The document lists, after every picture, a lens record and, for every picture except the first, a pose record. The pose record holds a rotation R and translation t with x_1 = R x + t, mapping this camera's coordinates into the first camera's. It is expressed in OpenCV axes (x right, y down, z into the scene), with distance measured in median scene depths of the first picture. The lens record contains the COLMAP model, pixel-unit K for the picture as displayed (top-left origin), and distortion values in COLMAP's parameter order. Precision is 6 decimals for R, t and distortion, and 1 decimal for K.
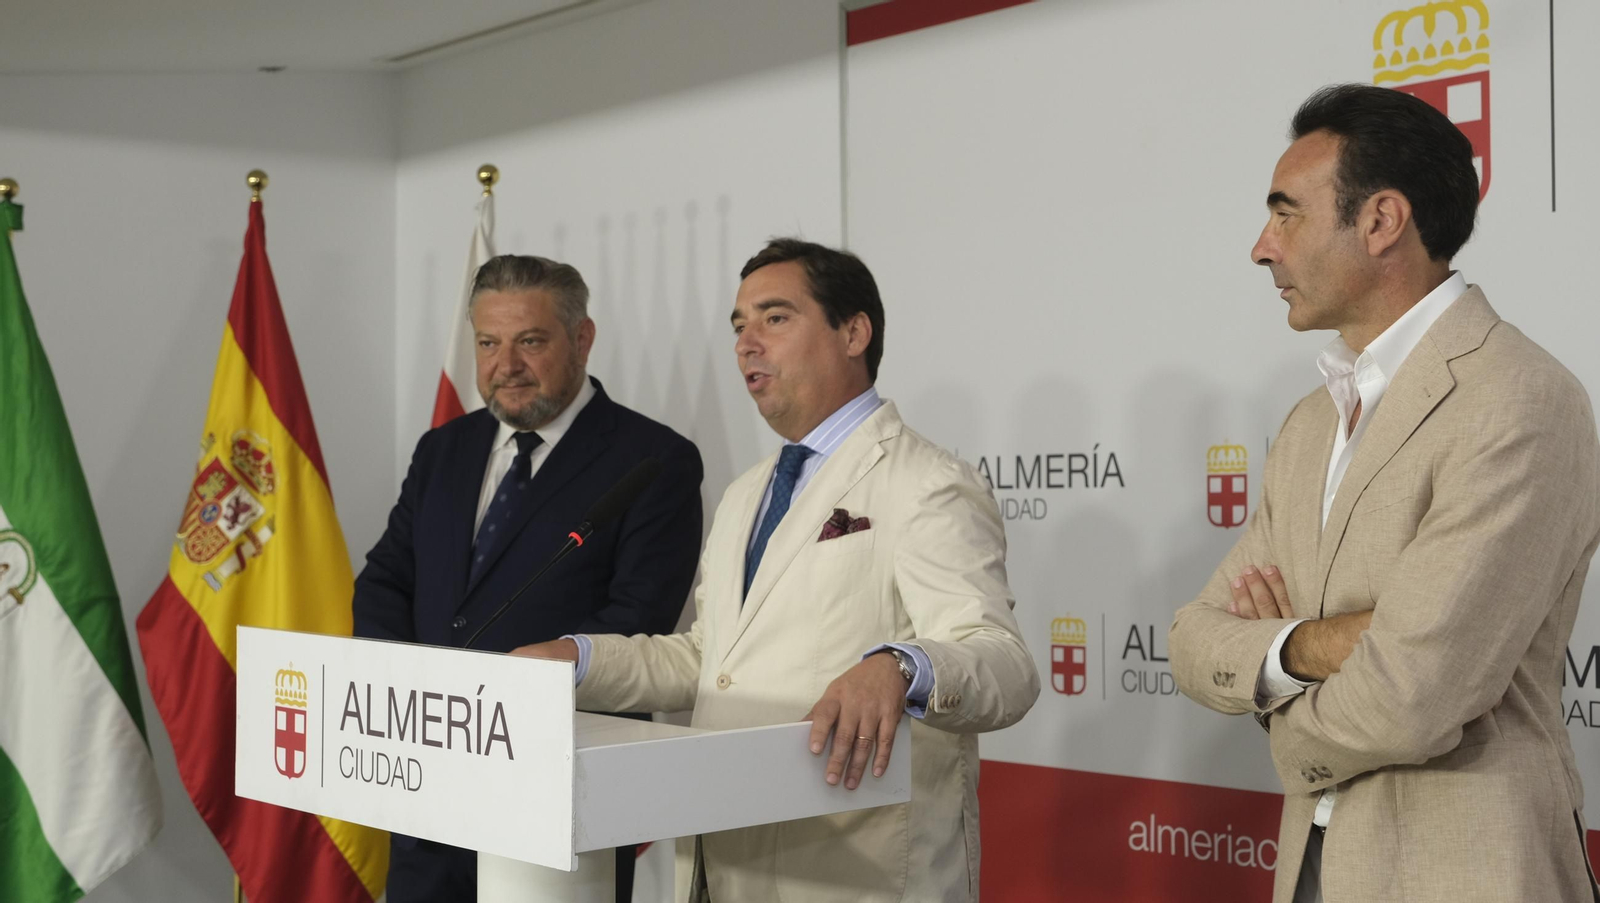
lens RADIAL K [[2080.6, 0, 822.6], [0, 2080.6, 458.4], [0, 0, 1]] dist [0.005734, 0.000000]
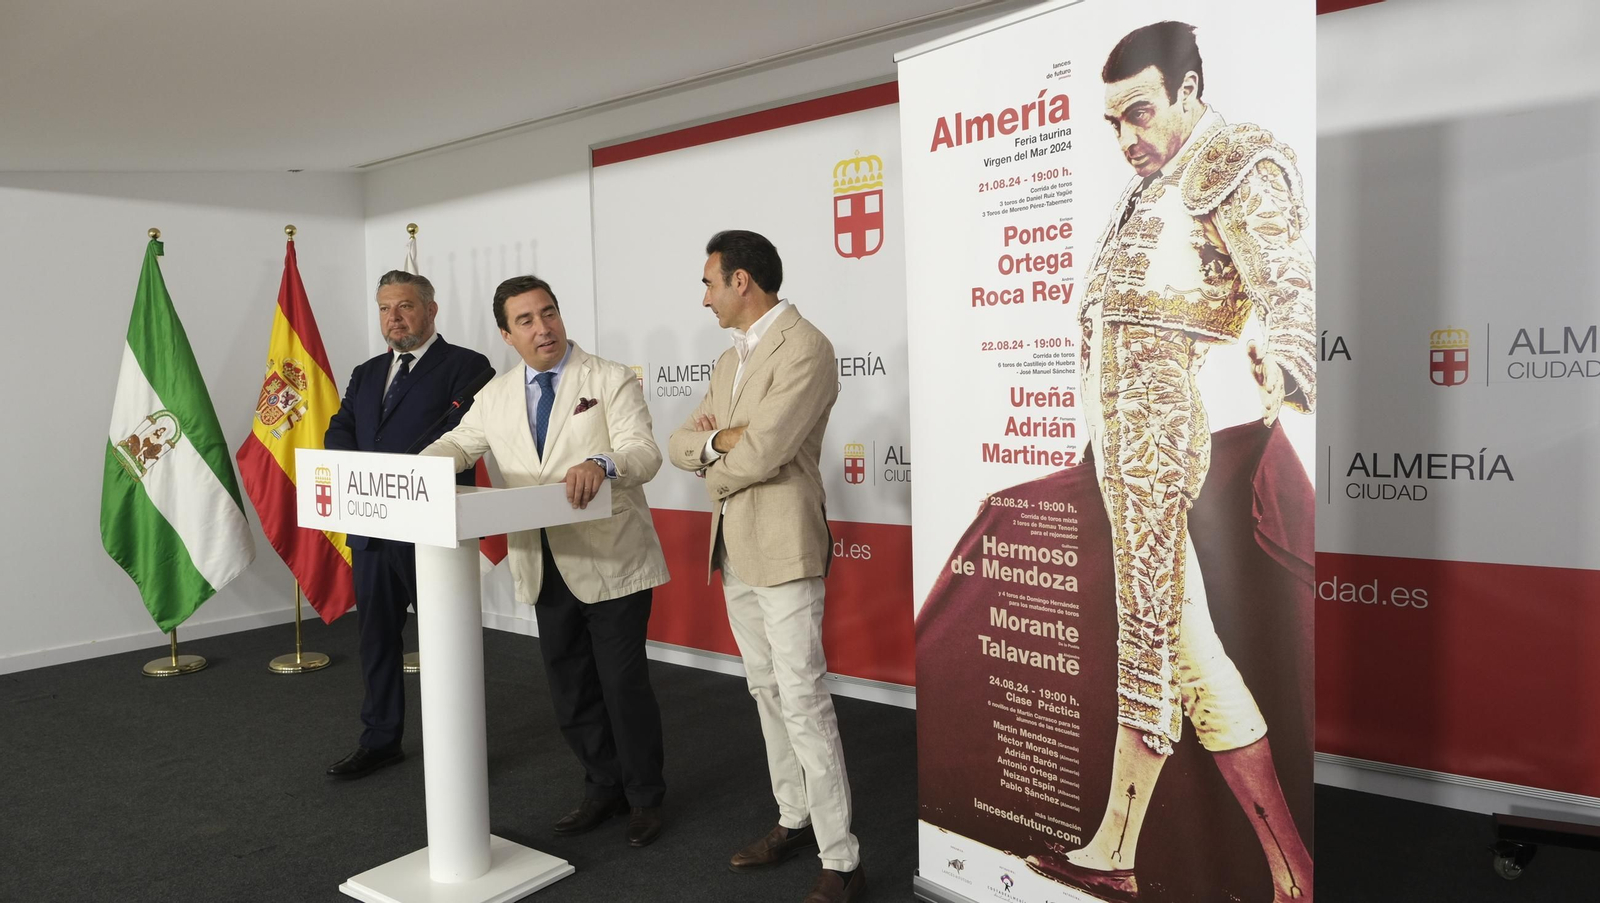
lens RADIAL K [[1071.2, 0, 803.4], [0, 1071.2, 453.4], [0, 0, 1]] dist [-0.029164, 0.008186]
pose [[0.983417, -0.024769, 0.179658, 0.019740], [0.010492, 0.996741, 0.079985, 0.001334], [-0.181054, -0.076774, 0.980472, -0.091168]]
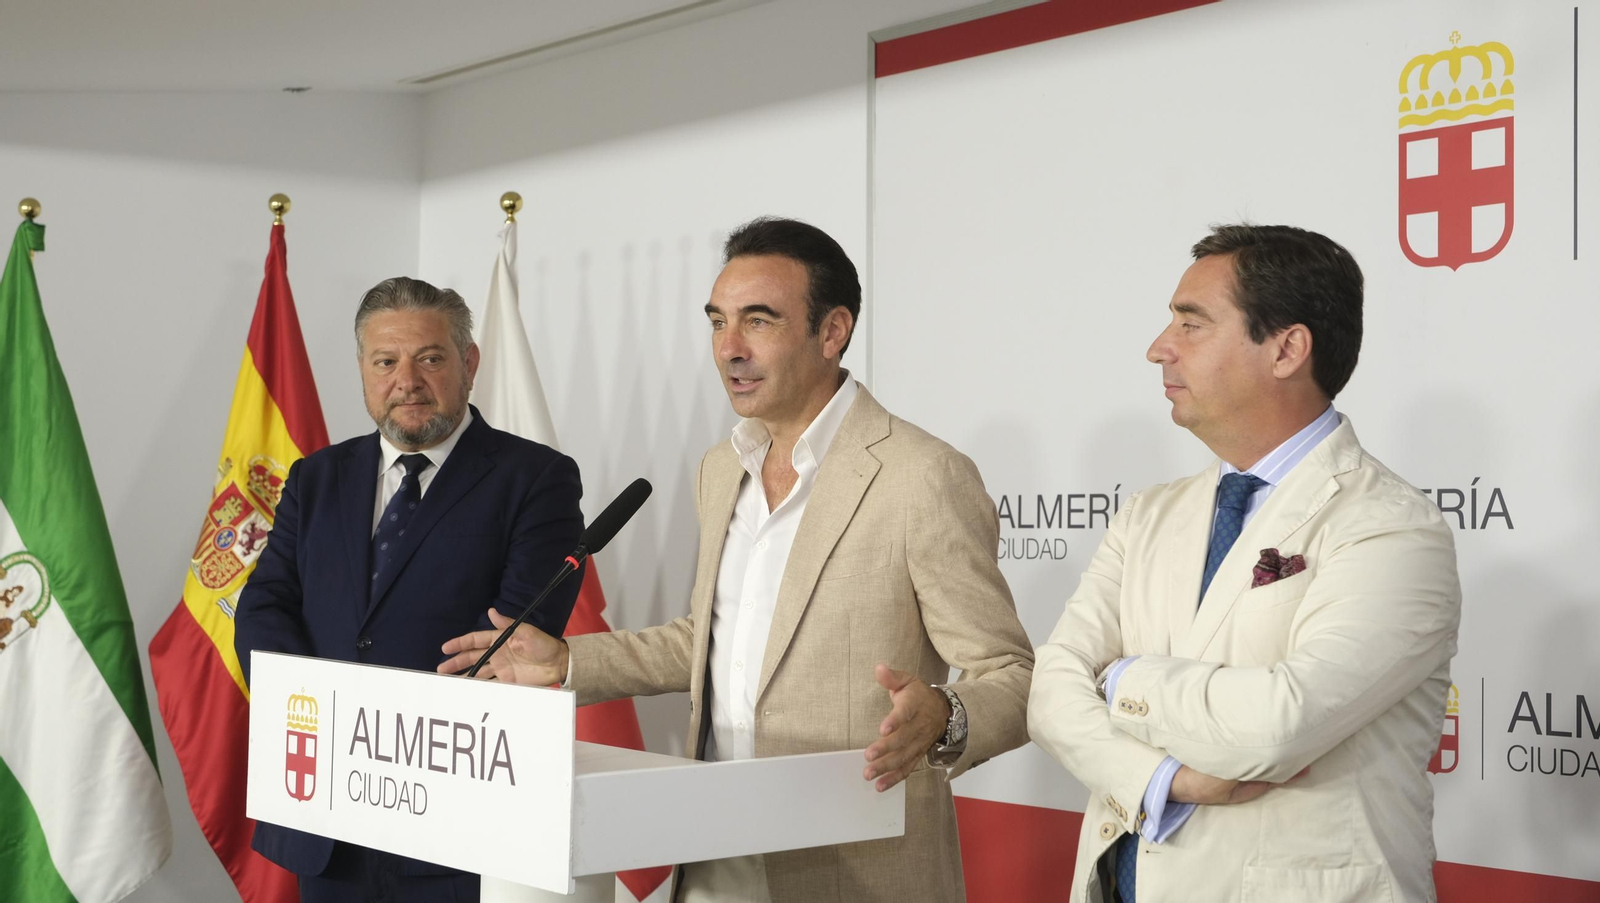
lens RADIAL K [[2180.8, 0, 824.5], [0, 2180.8, 458.1], [0, 0, 1]] dist [0.003756, 0.000000]
pose [[0.999705, 0.016386, -0.017924, 0.009199], [-0.016644, 0.999759, -0.014341, -0.001980], [0.017685, 0.014635, 0.999736, -0.034868]]
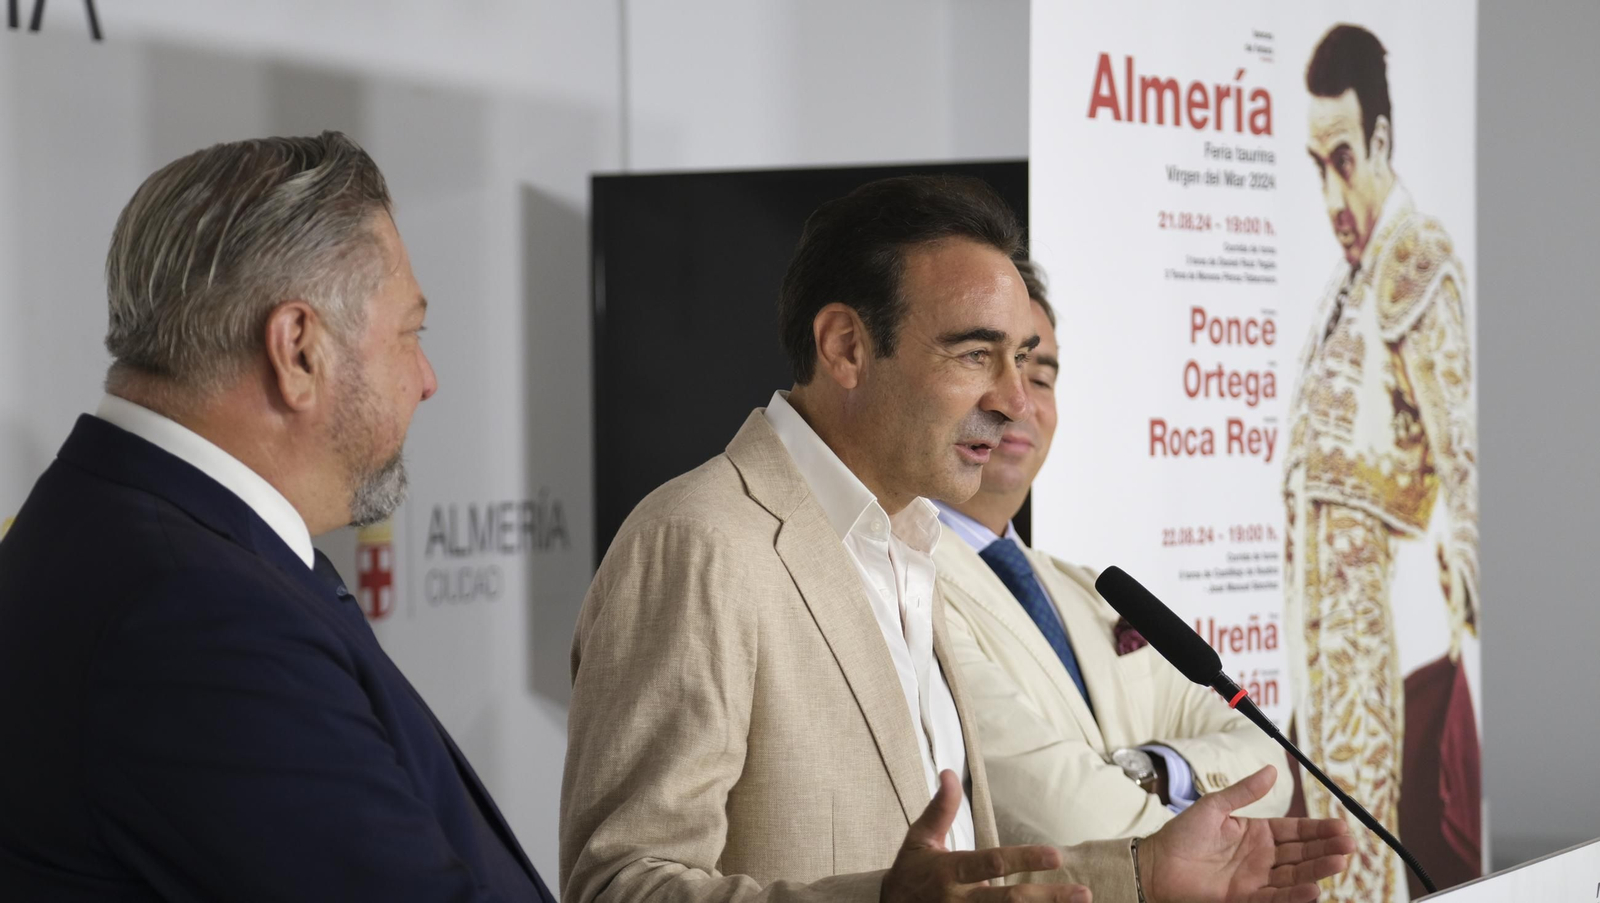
lens RADIAL K [[4240.1, 0, 806.7], [0, 4240.1, 445.1], [0, 0, 1]] dist [-0.077560, 0.000000]
pose [[-0.384626, 0.012549, 0.922987, -0.651318], [0.001201, 0.999914, -0.013094, -0.015829], [-0.923072, -0.003928, -0.384607, 0.807524]]
